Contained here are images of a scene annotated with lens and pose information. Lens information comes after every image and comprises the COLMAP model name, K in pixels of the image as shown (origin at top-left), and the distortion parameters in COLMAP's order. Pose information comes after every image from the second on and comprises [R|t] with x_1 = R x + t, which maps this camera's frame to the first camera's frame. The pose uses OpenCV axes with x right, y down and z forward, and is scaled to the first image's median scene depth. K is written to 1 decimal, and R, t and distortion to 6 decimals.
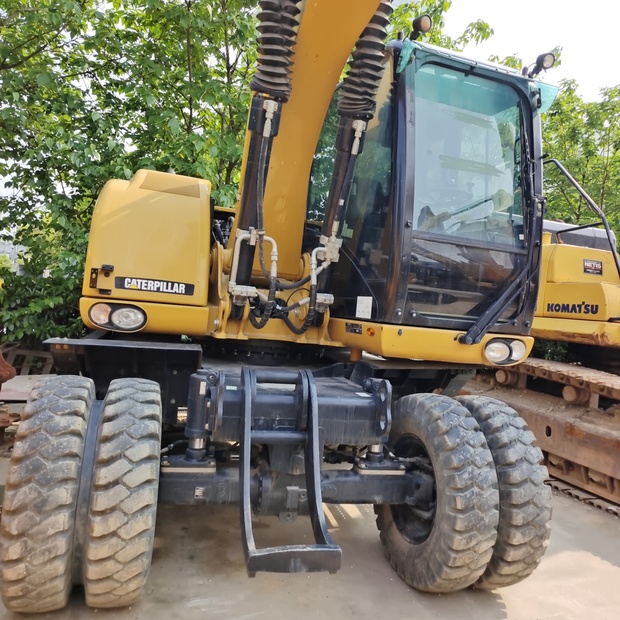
lens RADIAL K [[553.8, 0, 327.8], [0, 553.8, 316.8], [0, 0, 1]] dist [0.061949, -0.015926]
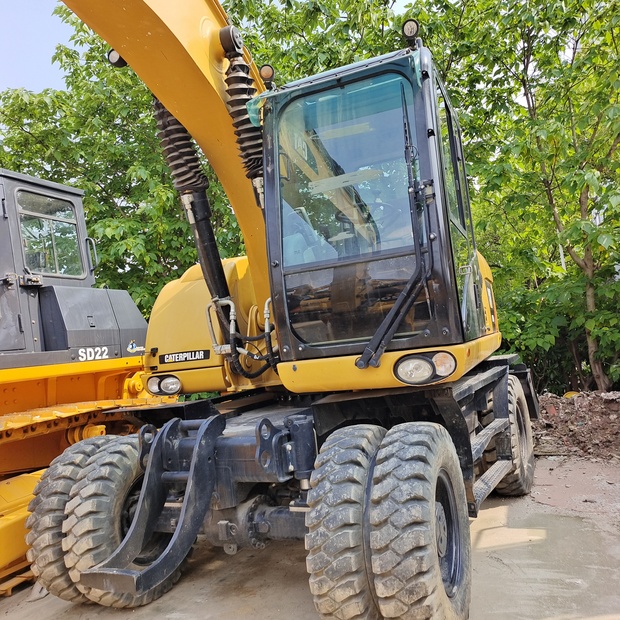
lens RADIAL K [[574.5, 0, 320.2], [0, 574.5, 312.7], [0, 0, 1]] dist [0.042249, 0.004666]
pose [[0.720606, -0.208864, -0.661137, 0.823023], [0.163237, 0.977851, -0.130999, 0.070431], [0.673854, -0.013524, 0.738740, 0.251579]]
